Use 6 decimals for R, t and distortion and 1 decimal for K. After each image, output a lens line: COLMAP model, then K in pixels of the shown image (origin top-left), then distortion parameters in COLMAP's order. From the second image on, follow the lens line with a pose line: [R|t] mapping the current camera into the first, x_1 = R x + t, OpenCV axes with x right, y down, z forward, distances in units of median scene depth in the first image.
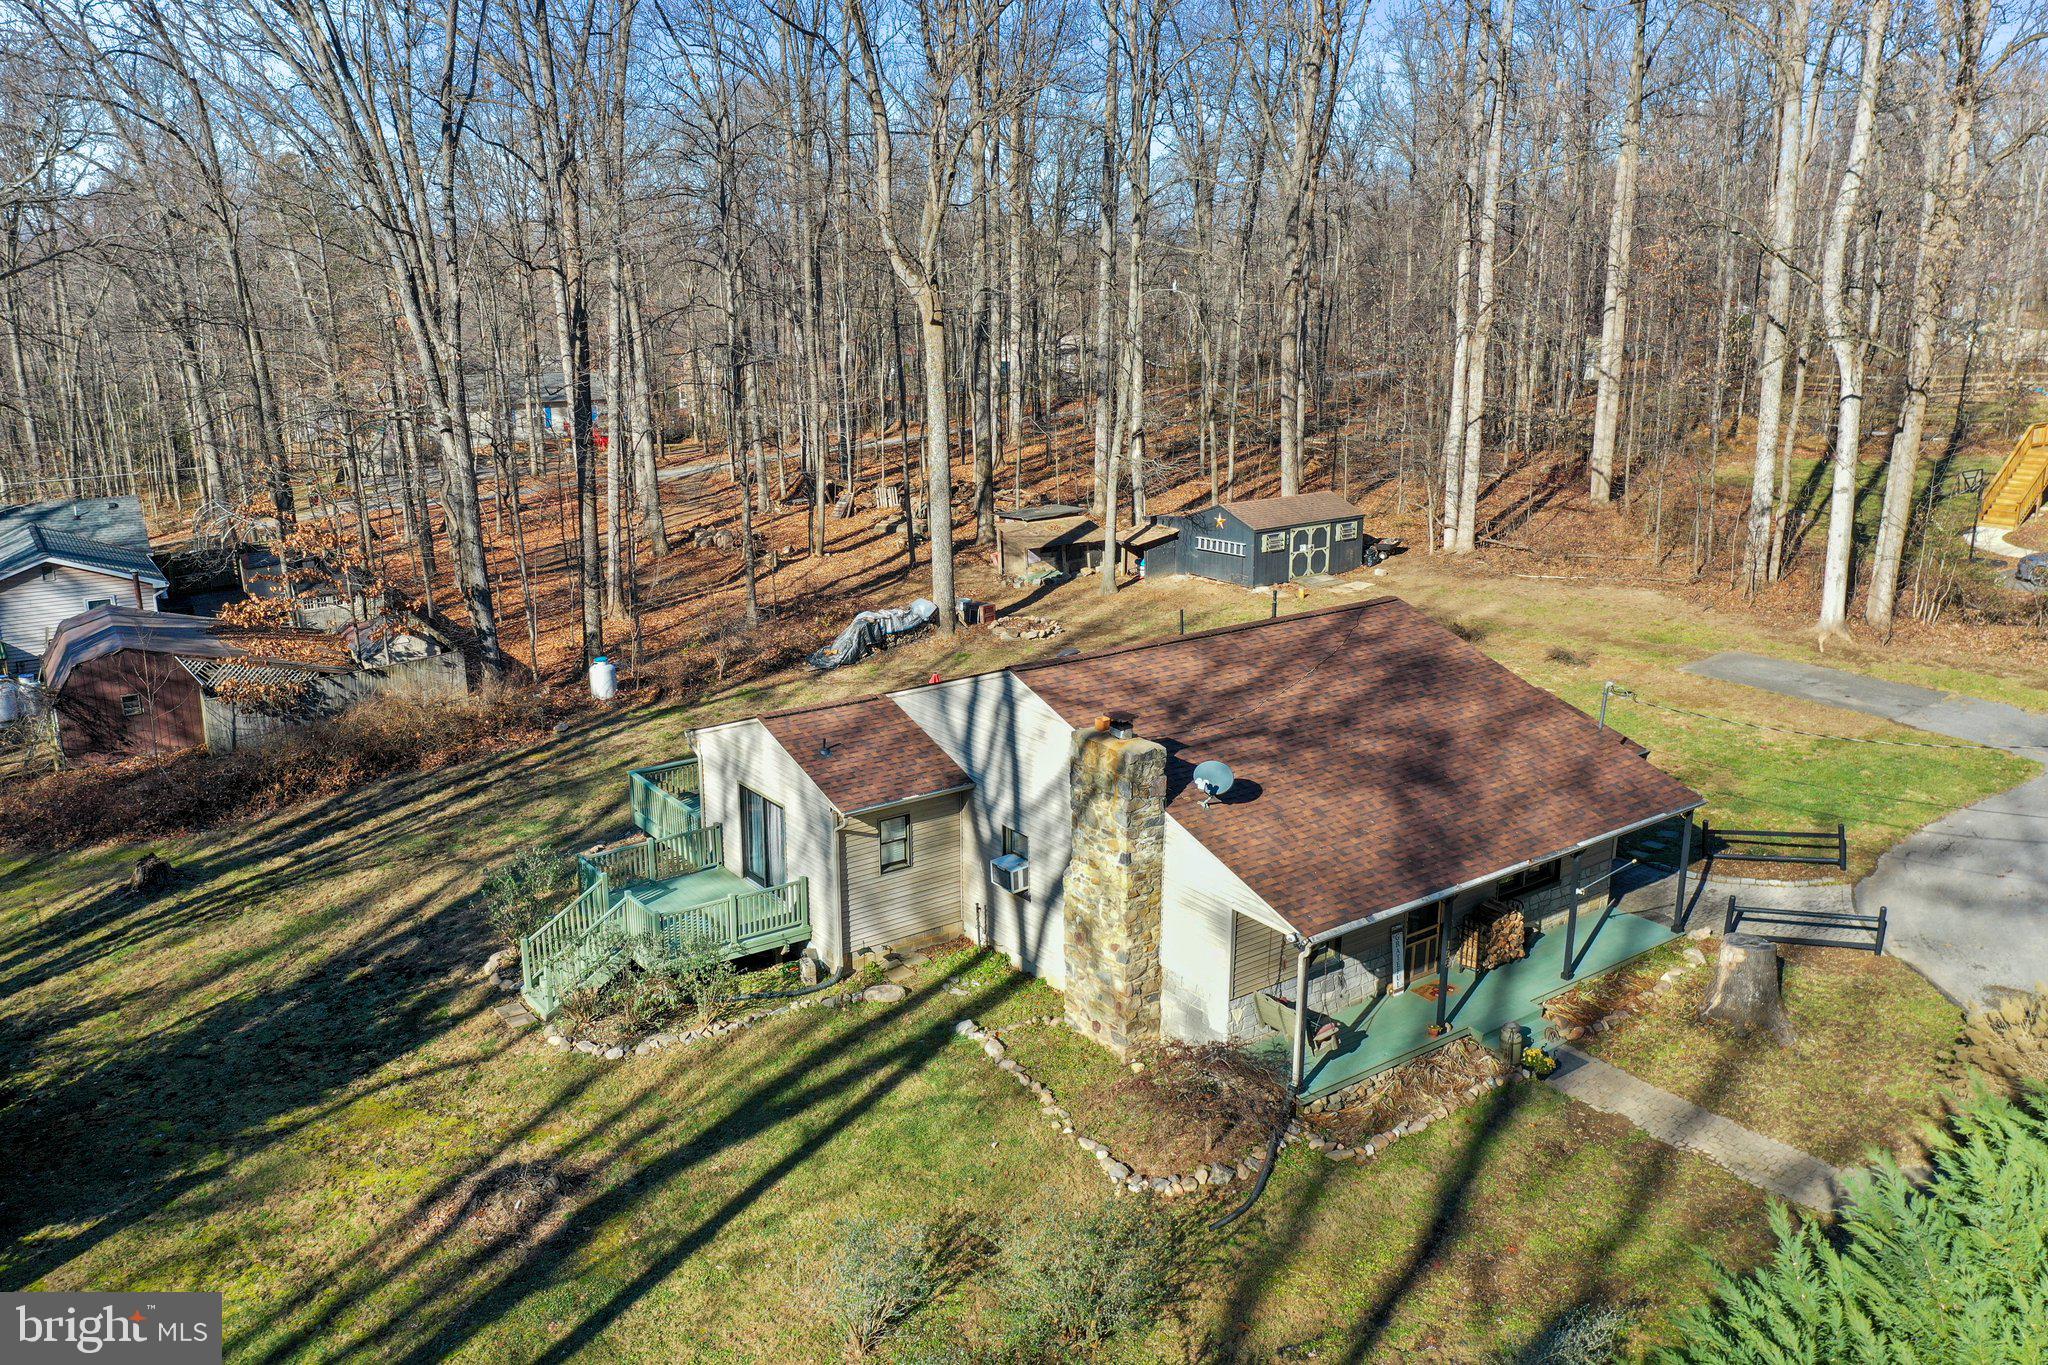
lens RADIAL K [[1626.3, 0, 1024.0], [0, 1626.3, 682.5], [0, 0, 1]] dist [-0.005372, 0.000270]
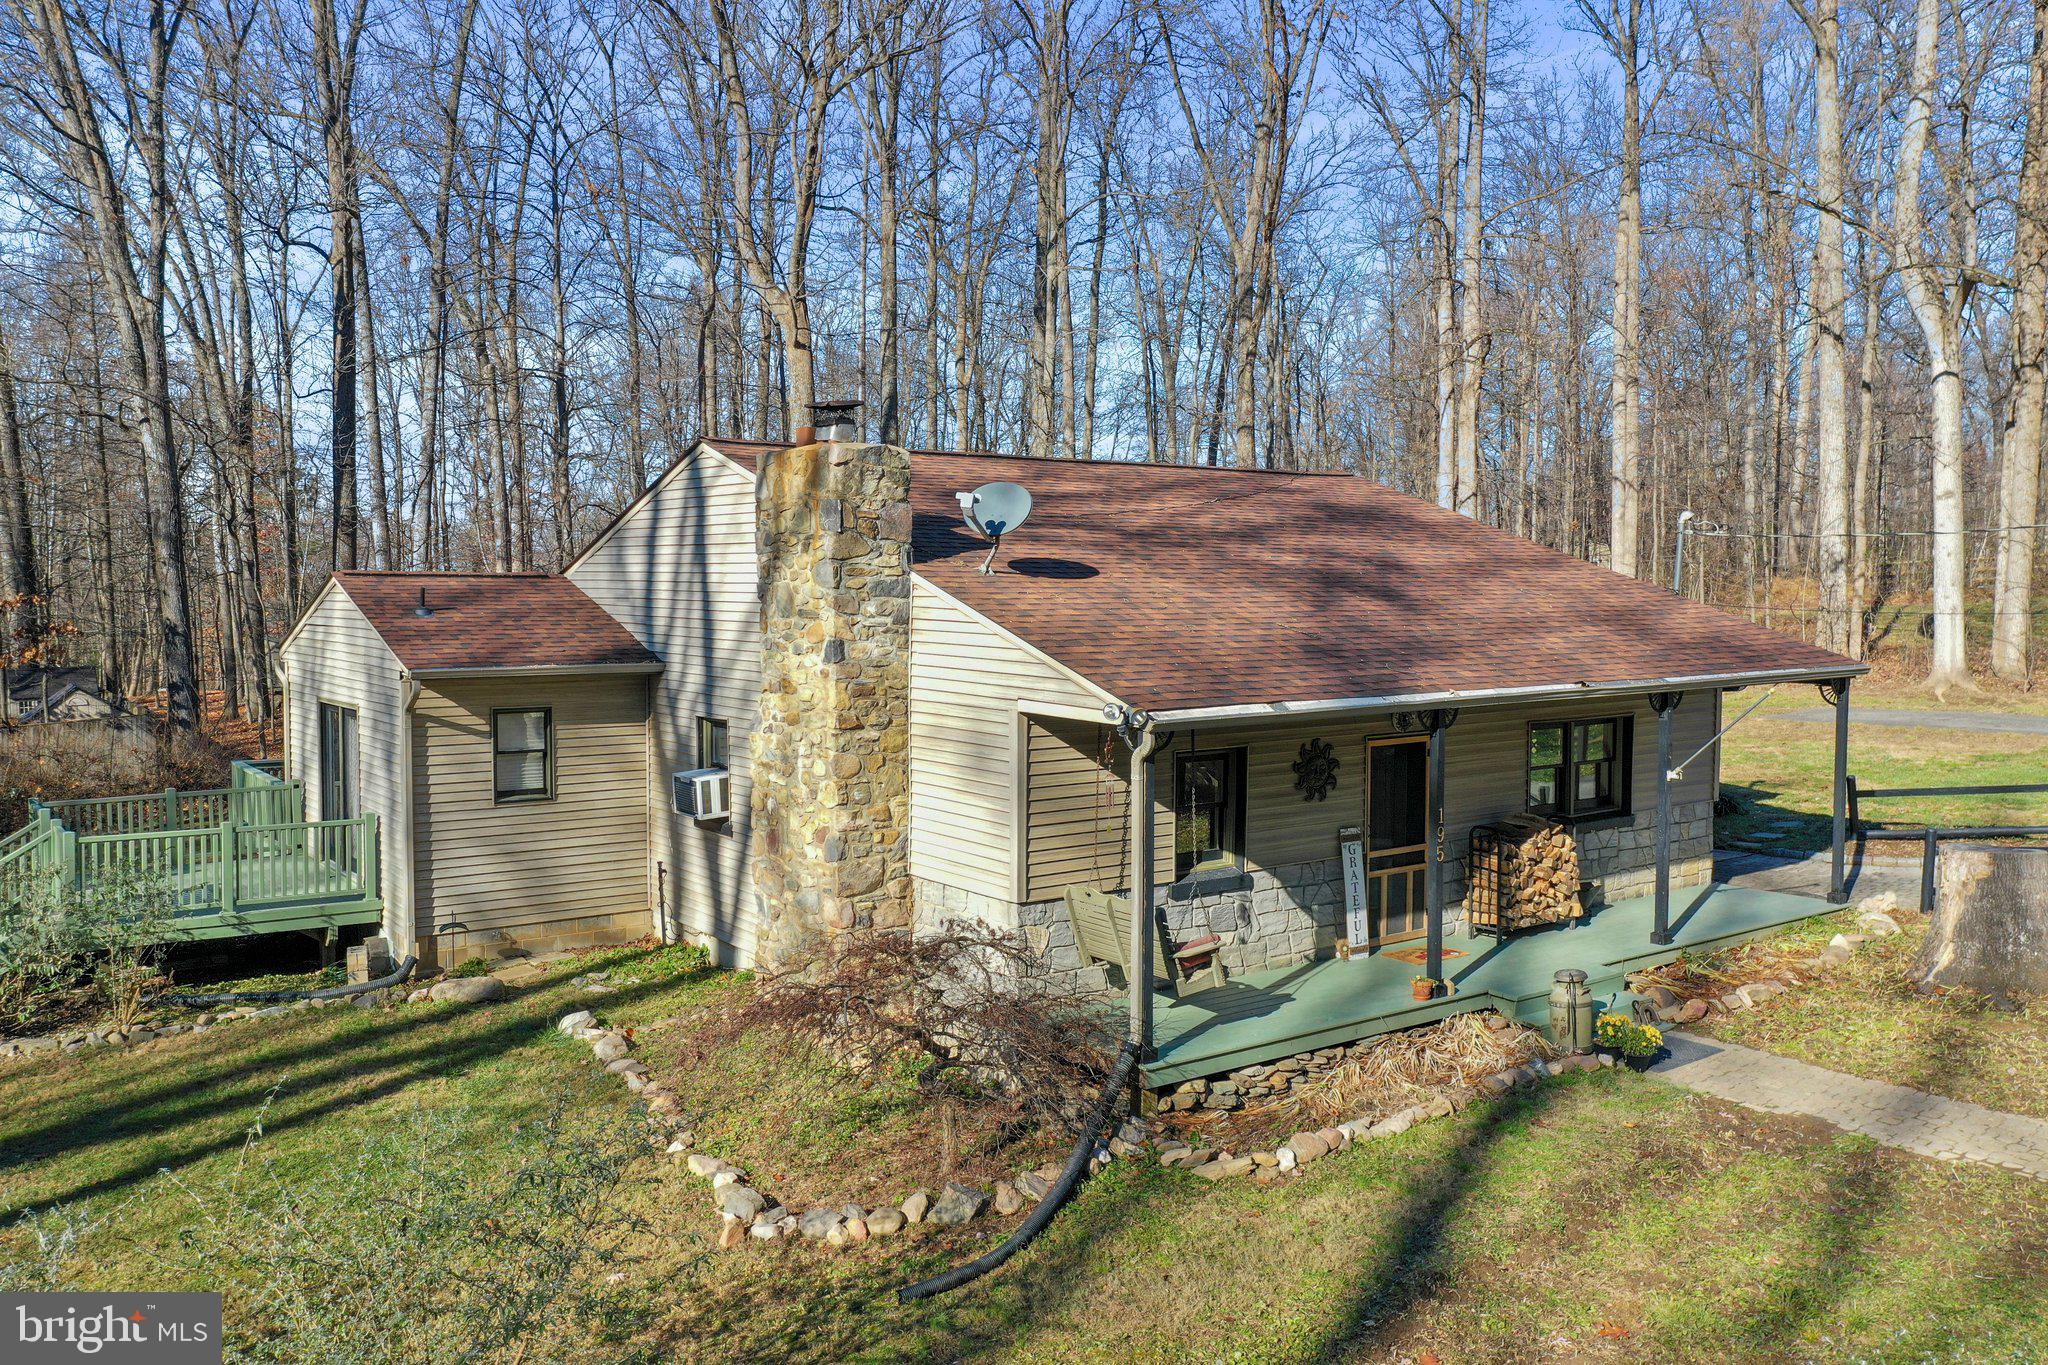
lens RADIAL K [[1621.0, 0, 1024.0], [0, 1621.0, 682.5], [0, 0, 1]] dist [-0.004023, -0.005389]
pose [[0.999973, -0.000156, -0.007388, 0.117499], [-0.001378, 0.978293, -0.207224, 0.208342], [0.007260, 0.207228, 0.978266, 0.430189]]
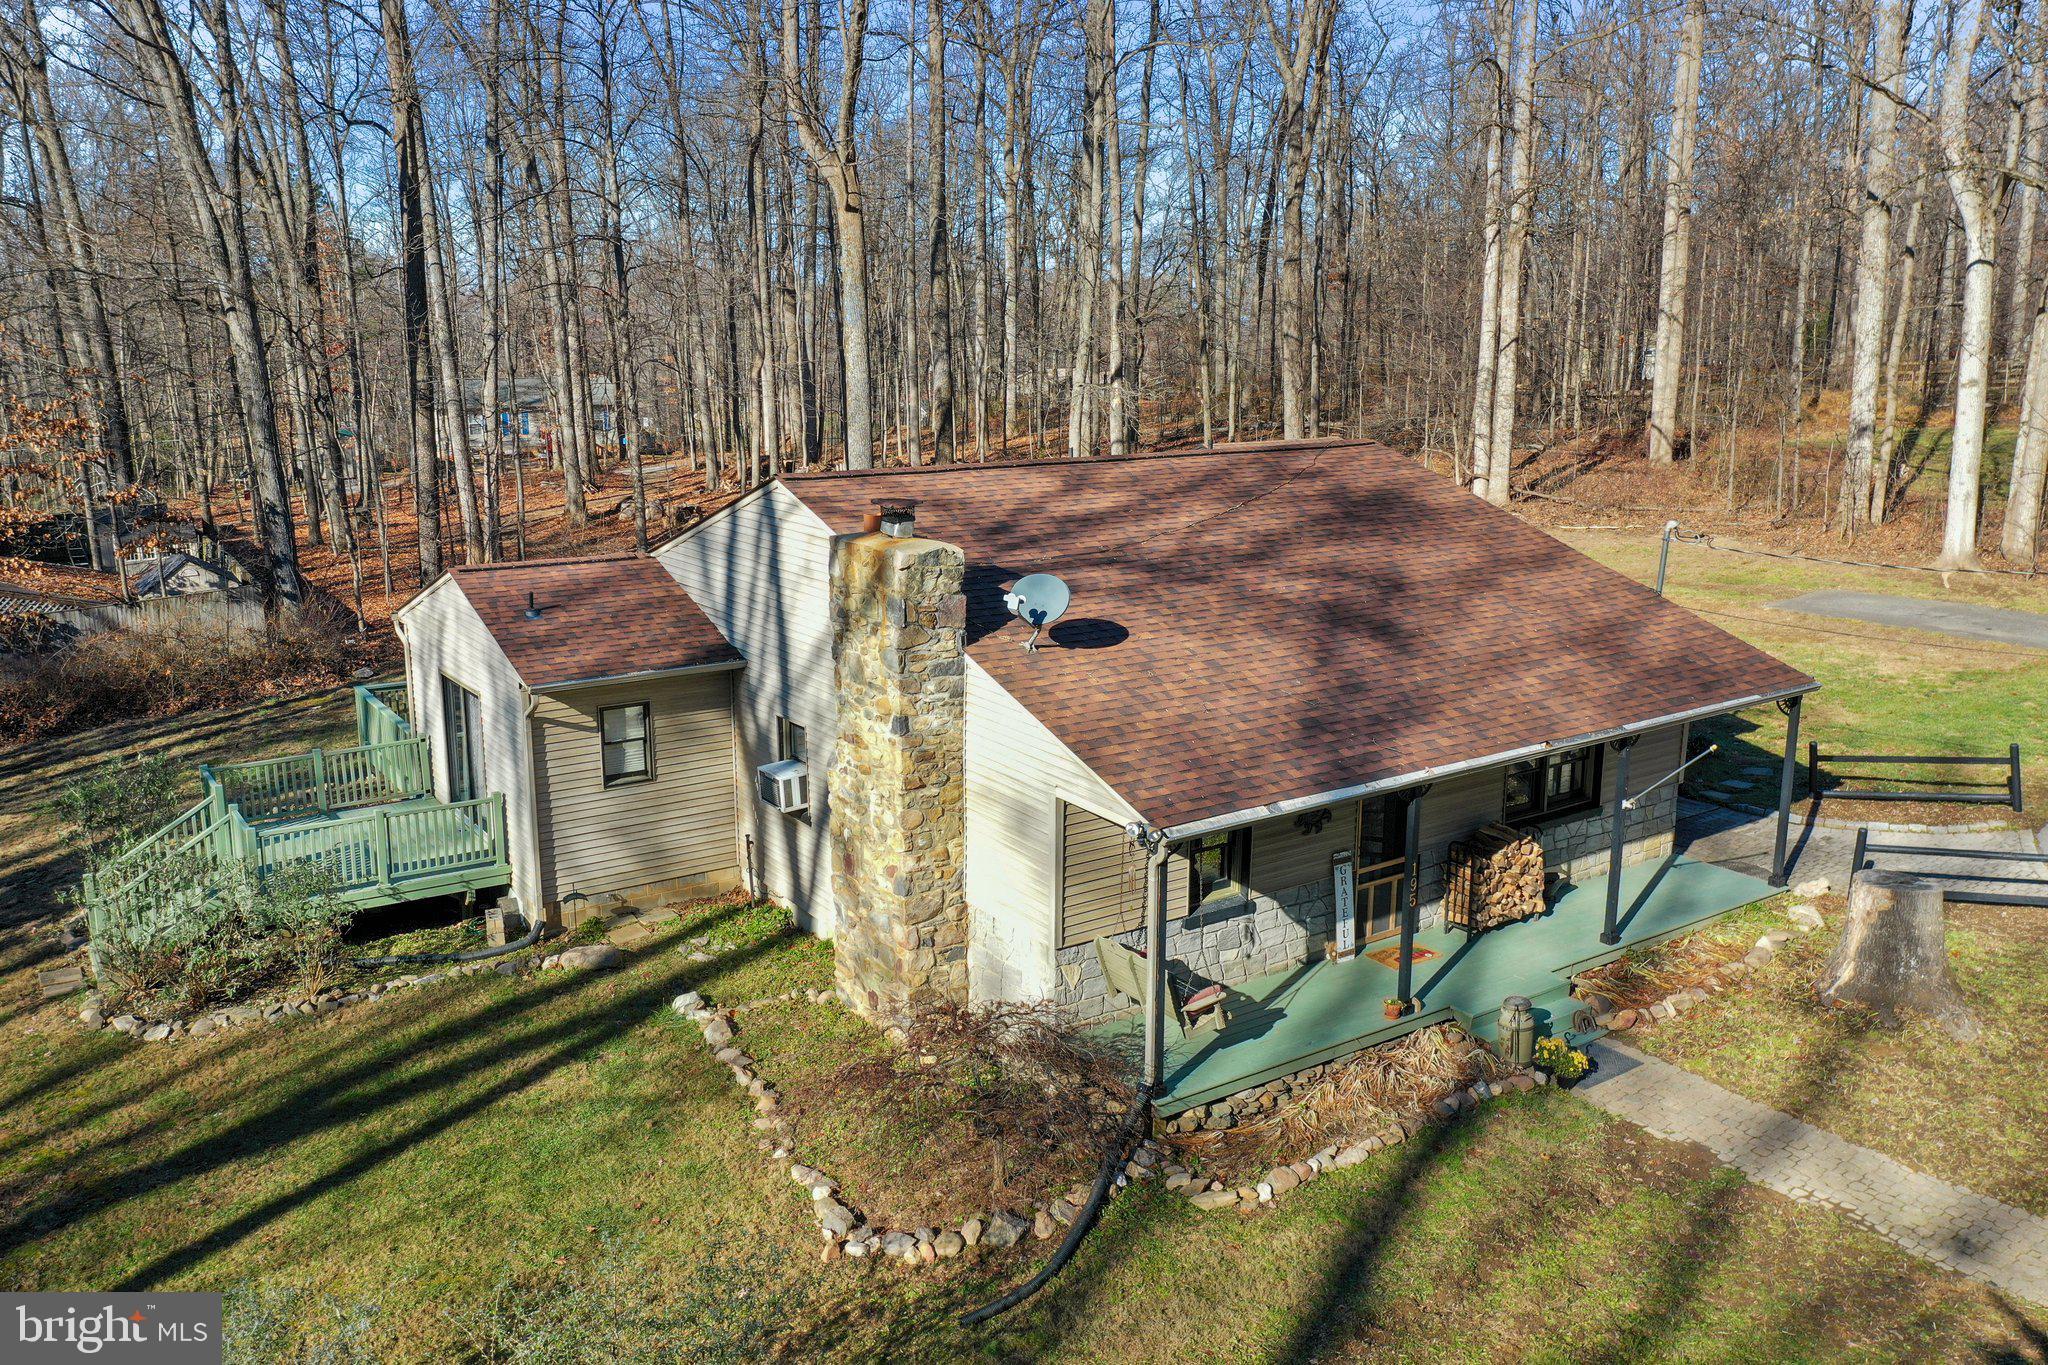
lens RADIAL K [[1621.0, 0, 1024.0], [0, 1621.0, 682.5], [0, 0, 1]] dist [-0.004023, -0.005389]
pose [[0.999292, 0.007069, -0.036941, 0.121561], [-0.008786, 0.998878, -0.046526, 0.109205], [0.036571, 0.046817, 0.998234, 0.334667]]
